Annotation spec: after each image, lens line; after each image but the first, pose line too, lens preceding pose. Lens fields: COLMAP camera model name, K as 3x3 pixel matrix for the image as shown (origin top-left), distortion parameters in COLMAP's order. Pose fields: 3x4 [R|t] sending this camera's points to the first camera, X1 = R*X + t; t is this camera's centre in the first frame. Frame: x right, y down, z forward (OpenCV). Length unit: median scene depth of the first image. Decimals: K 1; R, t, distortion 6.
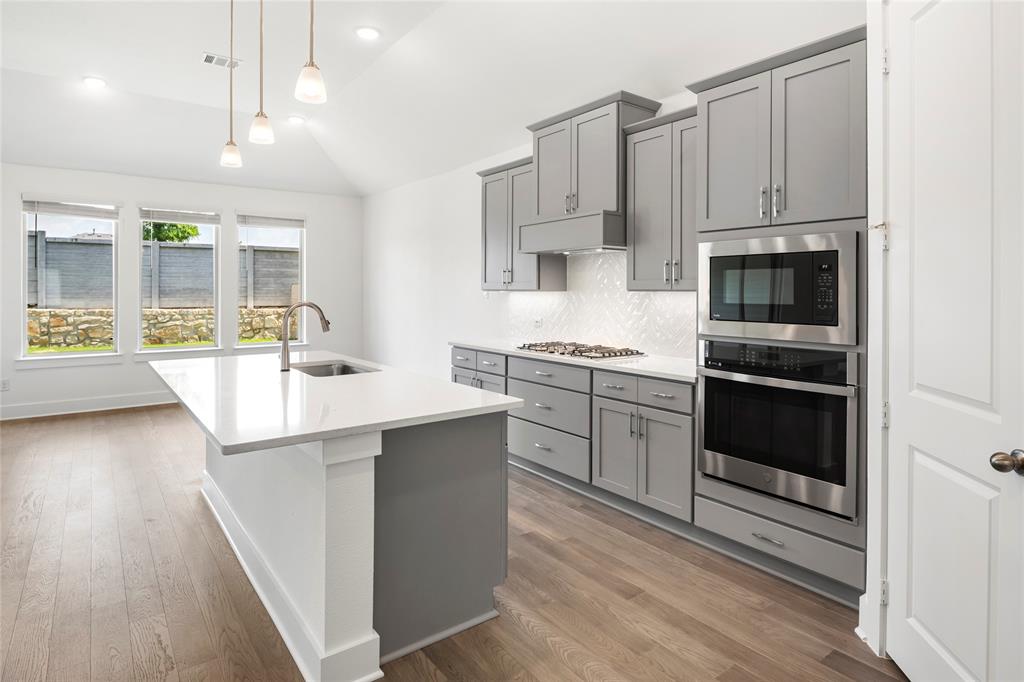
lens RADIAL K [[557.4, 0, 503.8], [0, 557.4, 289.3], [0, 0, 1]] dist [-0.001095, -0.001425]
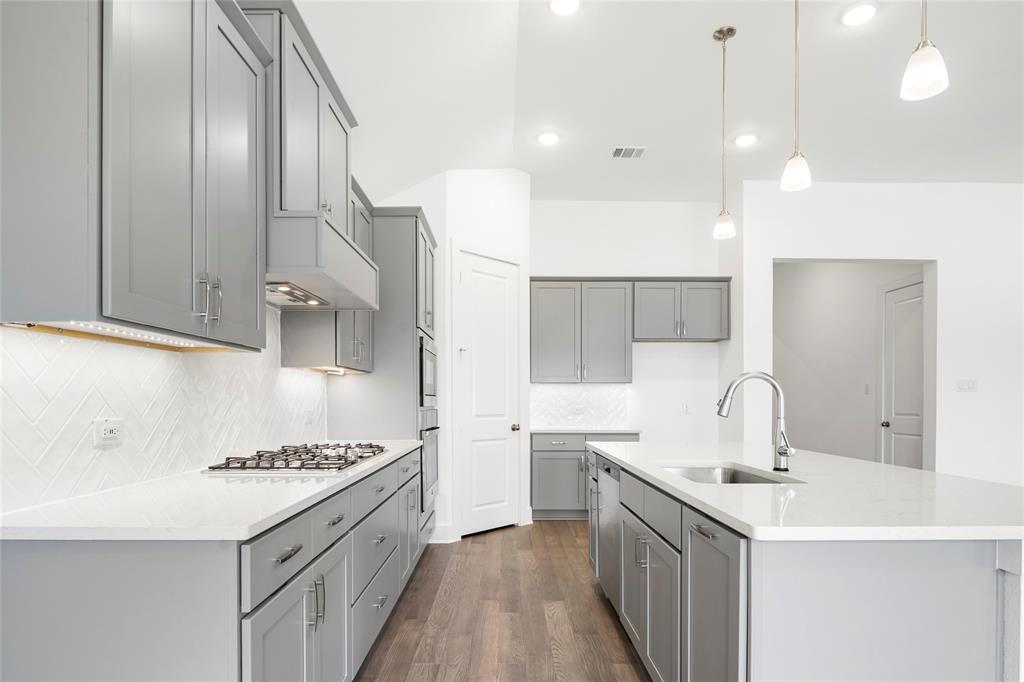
lens RADIAL K [[554.2, 0, 510.1], [0, 554.2, 401.6], [0, 0, 1]] dist [-0.000527, -0.000810]
pose [[-0.811037, -0.004099, 0.584981, -0.379679], [-0.003470, 0.999992, 0.002195, 0.043309], [-0.584985, -0.000250, -0.811044, 1.280206]]
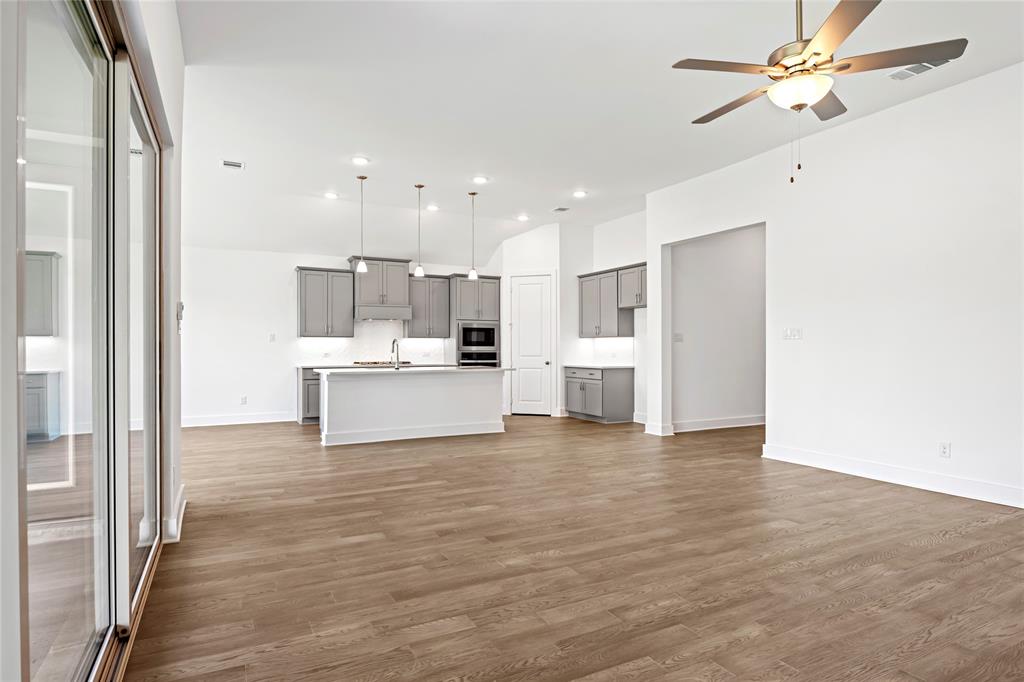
lens RADIAL K [[561.3, 0, 513.0], [0, 561.3, 348.9], [0, 0, 1]] dist [-0.001881, -0.001936]
pose [[0.151833, -0.001949, 0.988404, -1.910195], [-0.001688, 0.999996, 0.002231, 0.041225], [-0.988405, -0.002007, 0.151829, 0.121680]]
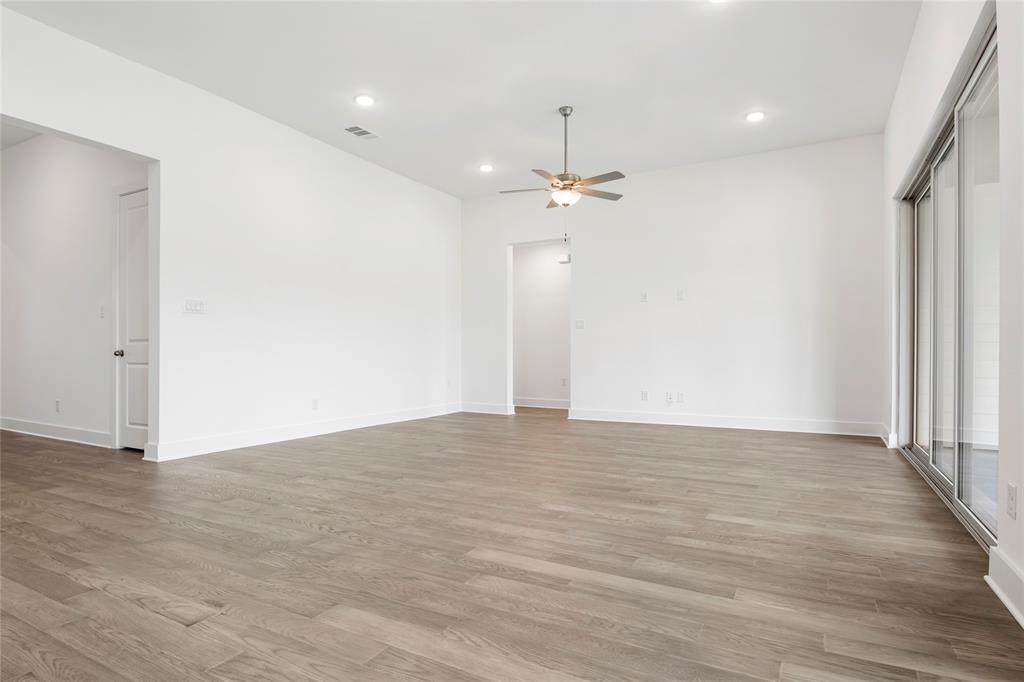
lens RADIAL K [[557.7, 0, 505.9], [0, 557.7, 352.7], [0, 0, 1]] dist [-0.005086, -0.001665]
pose [[-0.910065, -0.000068, -0.414466, -0.593808], [0.000462, 0.999999, -0.001179, 0.103134], [0.414466, -0.001265, -0.910064, 0.981685]]
